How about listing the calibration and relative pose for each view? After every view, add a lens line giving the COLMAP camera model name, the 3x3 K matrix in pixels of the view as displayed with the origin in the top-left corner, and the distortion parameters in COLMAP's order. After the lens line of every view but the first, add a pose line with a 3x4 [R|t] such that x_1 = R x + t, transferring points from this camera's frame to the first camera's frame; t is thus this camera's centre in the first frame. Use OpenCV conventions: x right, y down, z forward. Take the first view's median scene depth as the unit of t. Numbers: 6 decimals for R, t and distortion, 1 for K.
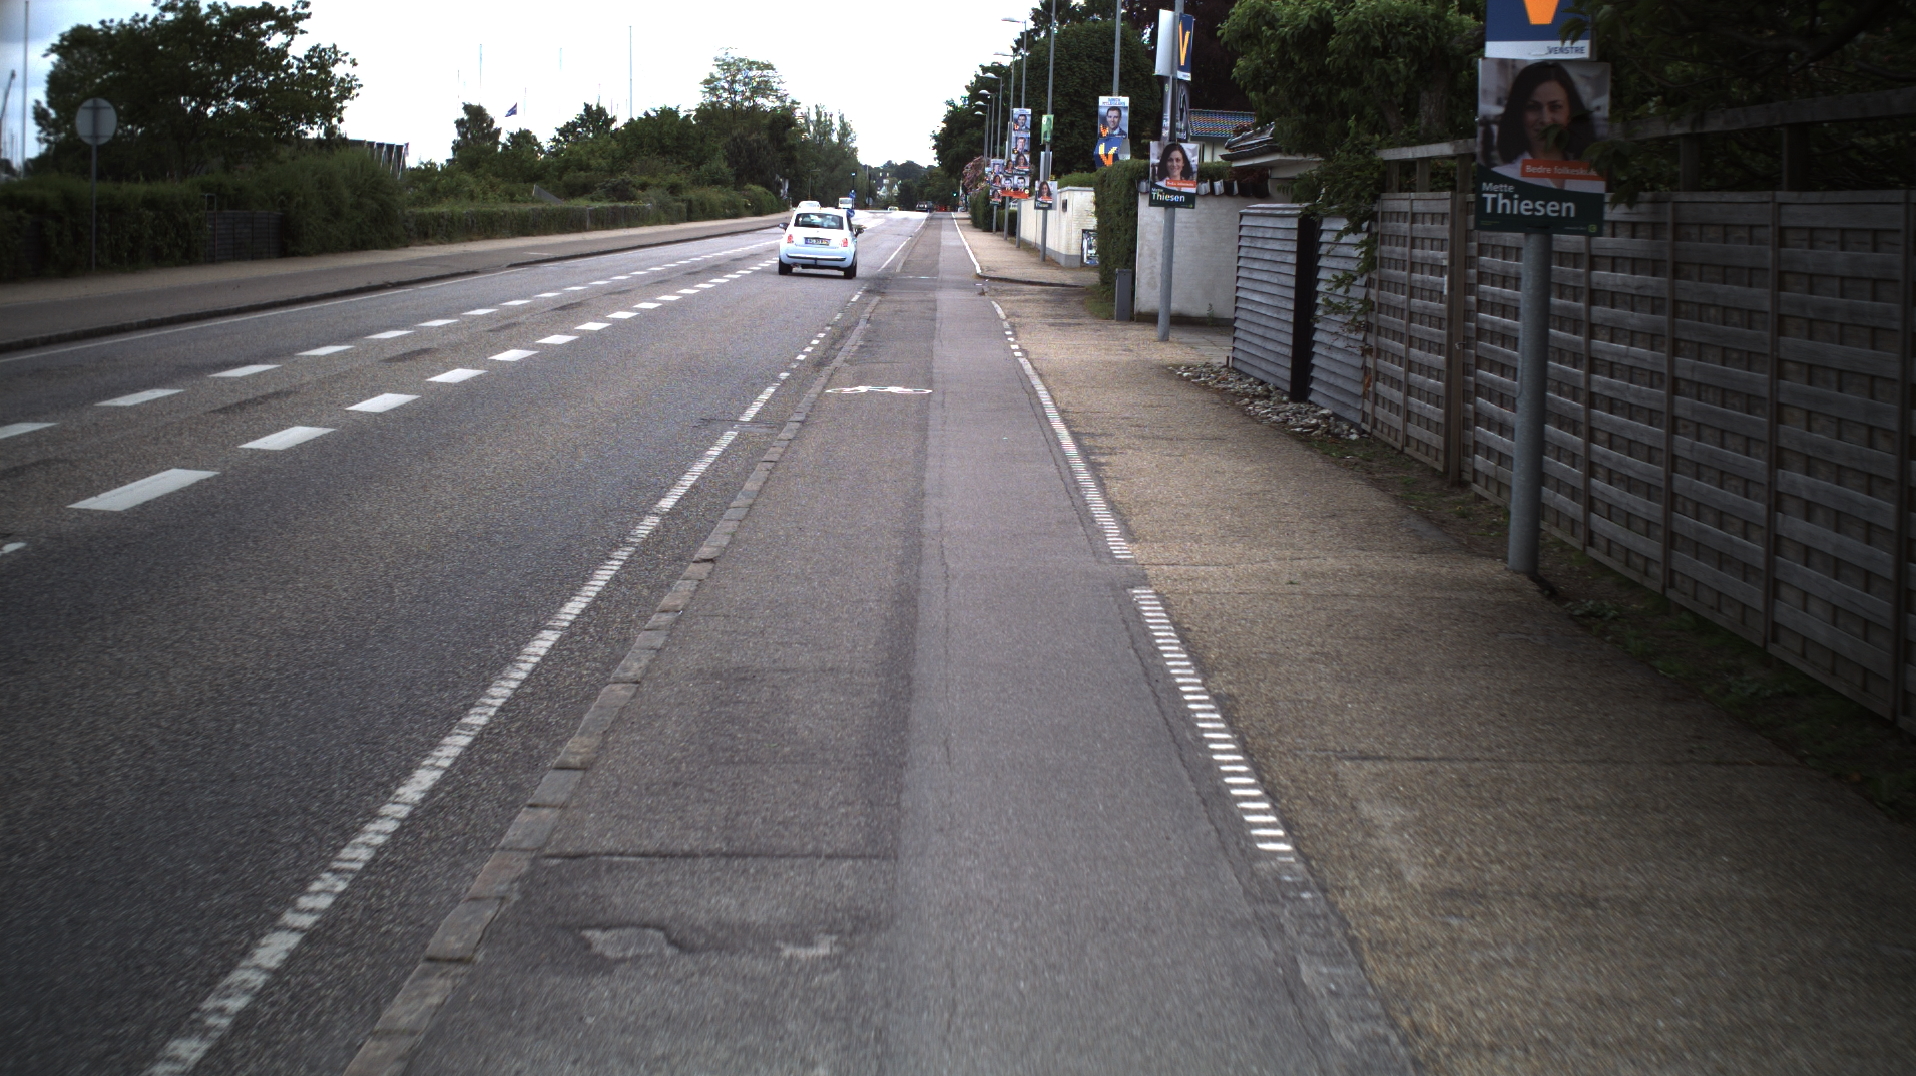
lens RADIAL K [[3499.1, 0, 958.0], [0, 3499.1, 538.0], [0, 0, 1]] dist [-0.299356, 0.375284]
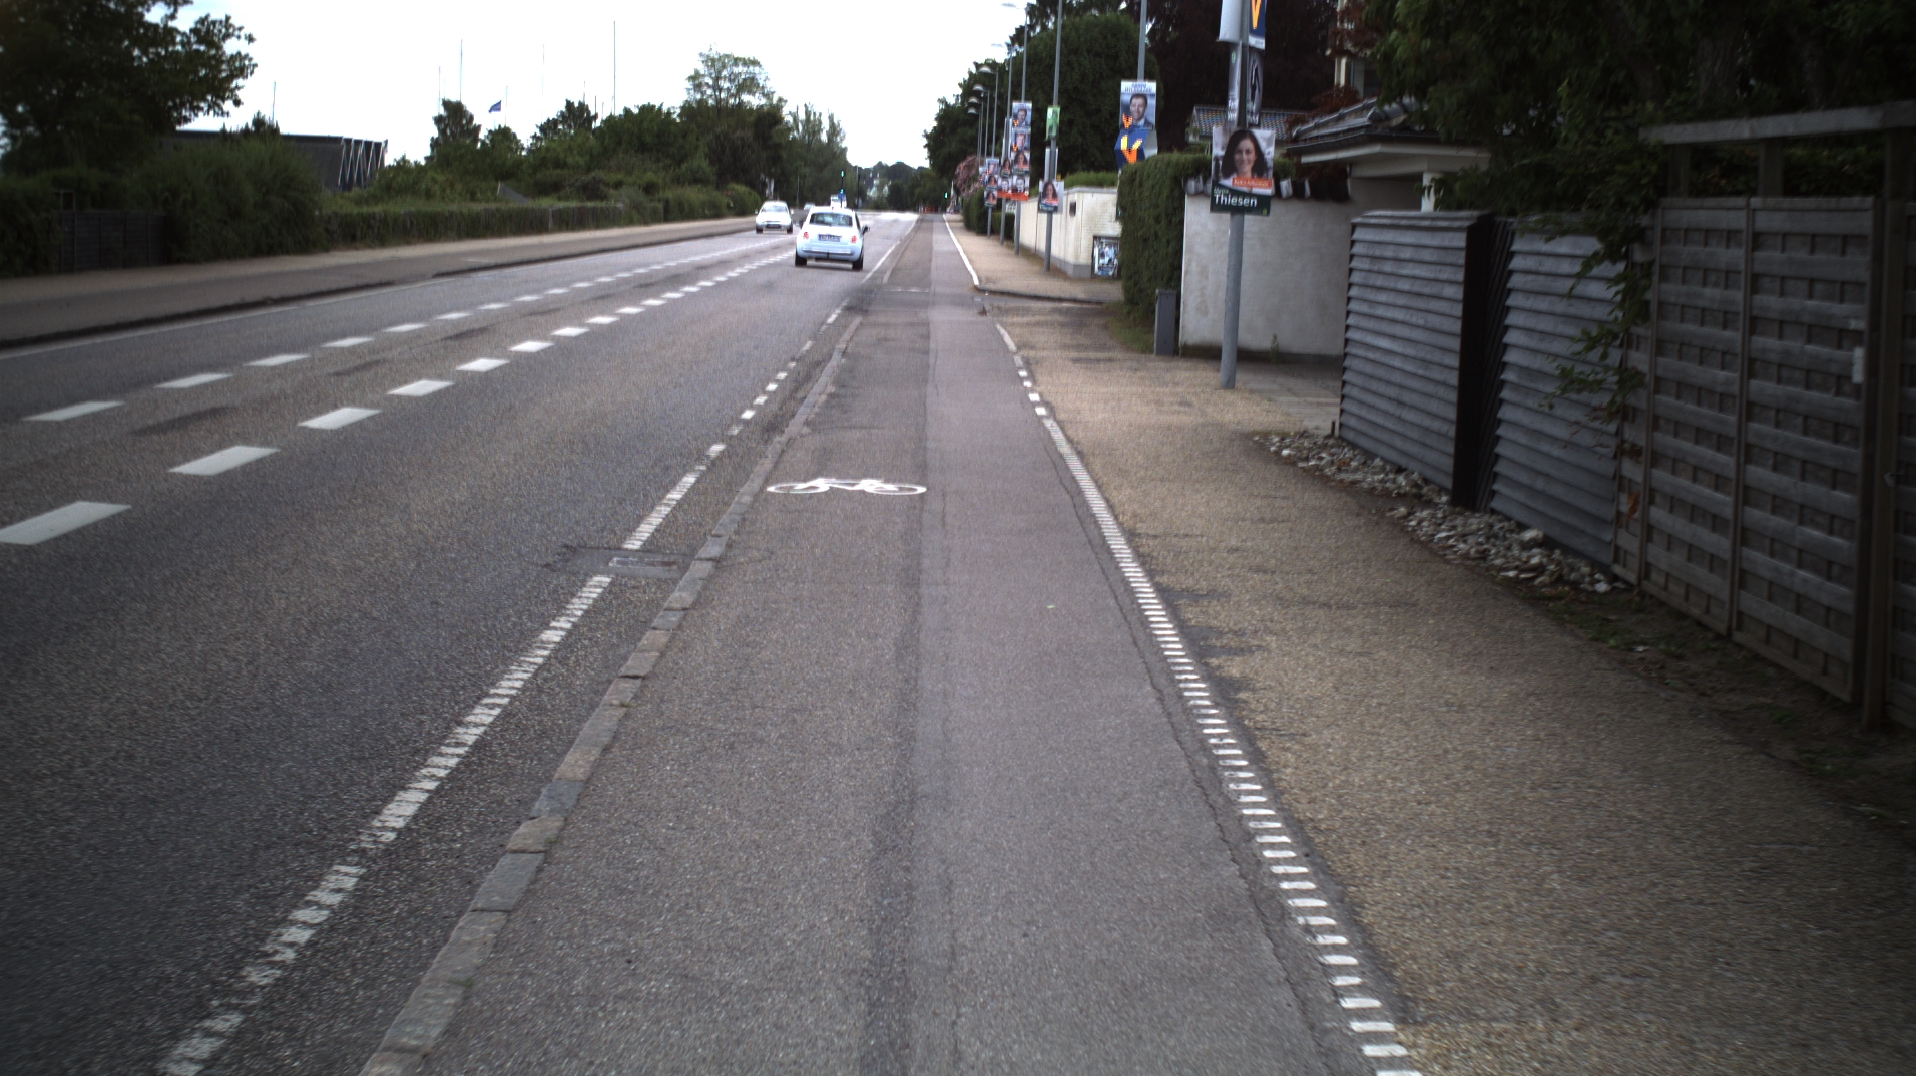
lens RADIAL K [[3499.1, 0, 958.0], [0, 3499.1, 538.0], [0, 0, 1]] dist [-0.299356, 0.375284]
pose [[0.999979, 0.005524, 0.003305, -0.001112], [-0.005523, 0.999985, -0.000359, -0.010229], [-0.003307, 0.000341, 0.999994, 0.104751]]
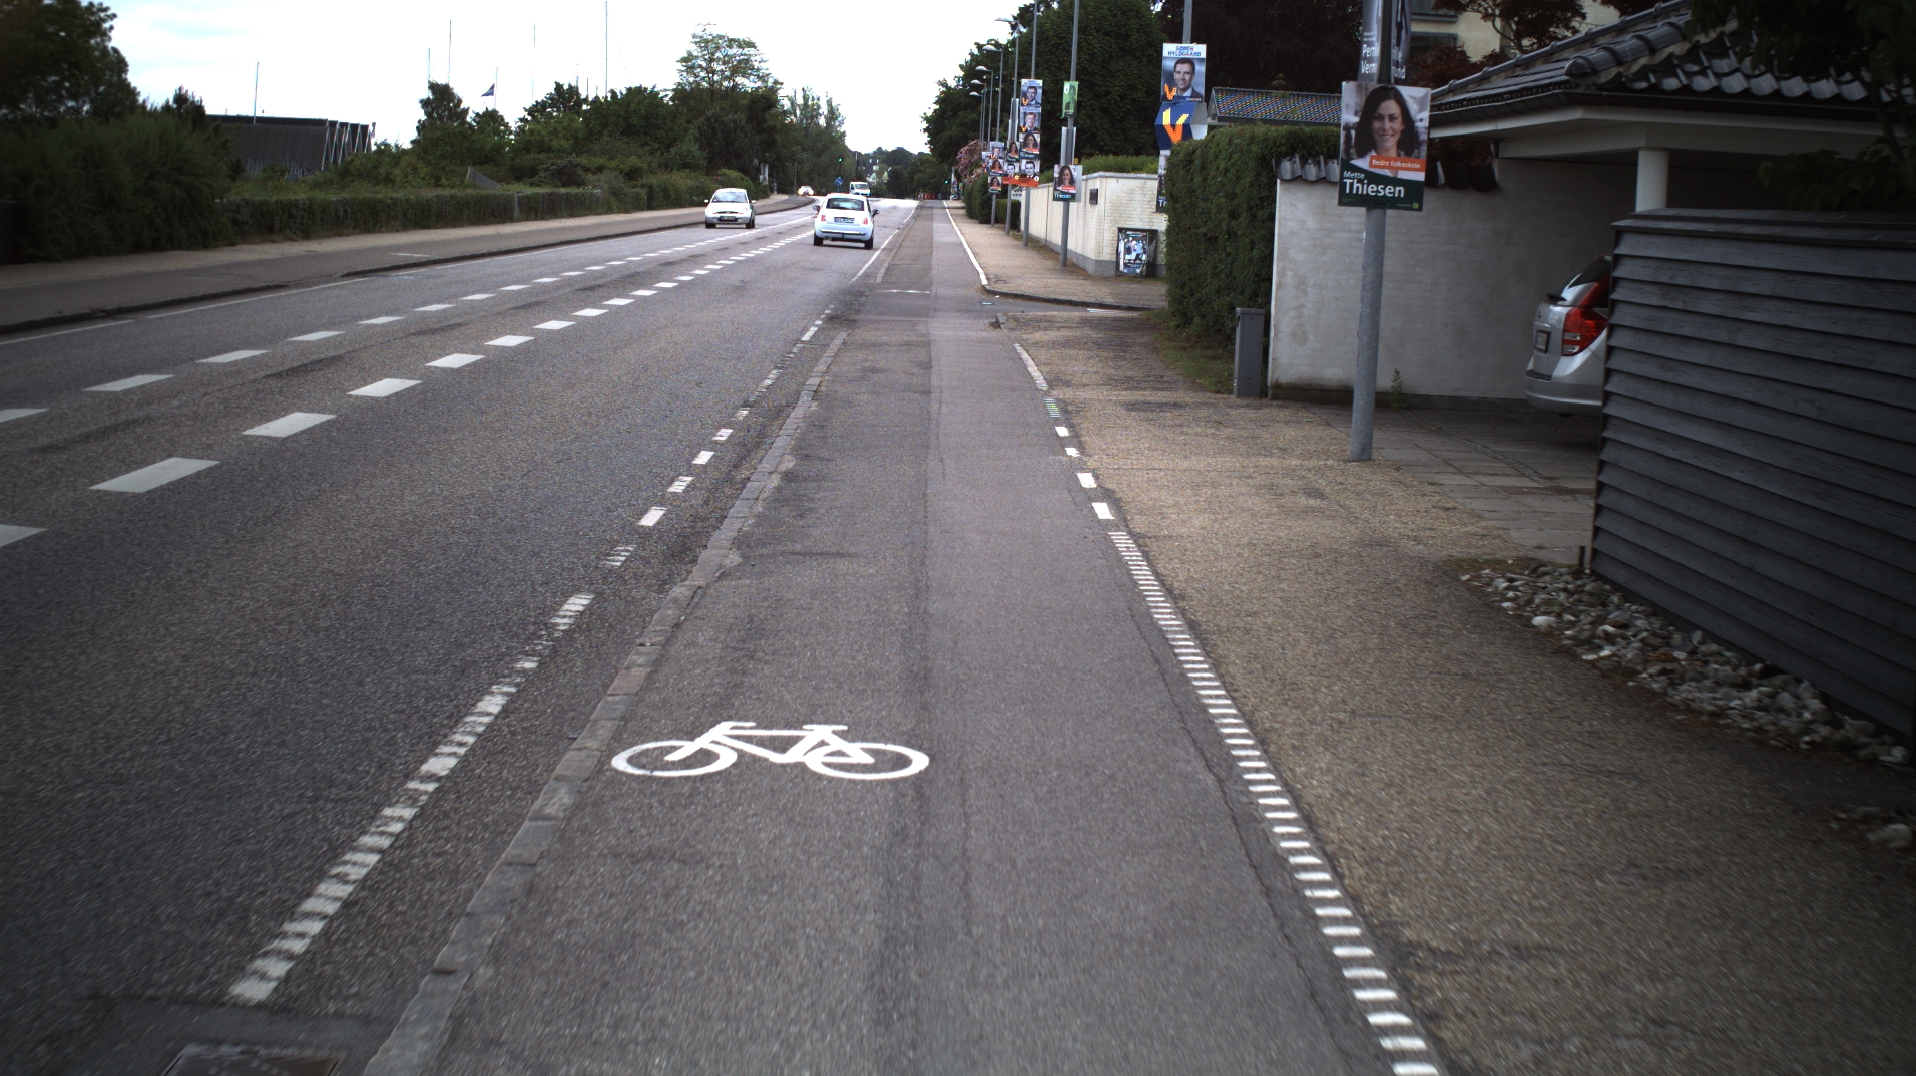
lens RADIAL K [[3499.1, 0, 958.0], [0, 3499.1, 538.0], [0, 0, 1]] dist [-0.299356, 0.375284]
pose [[0.999965, 0.007602, 0.003612, -0.001888], [-0.007615, 0.999965, 0.003587, -0.020508], [-0.003585, -0.003615, 0.999987, 0.209747]]
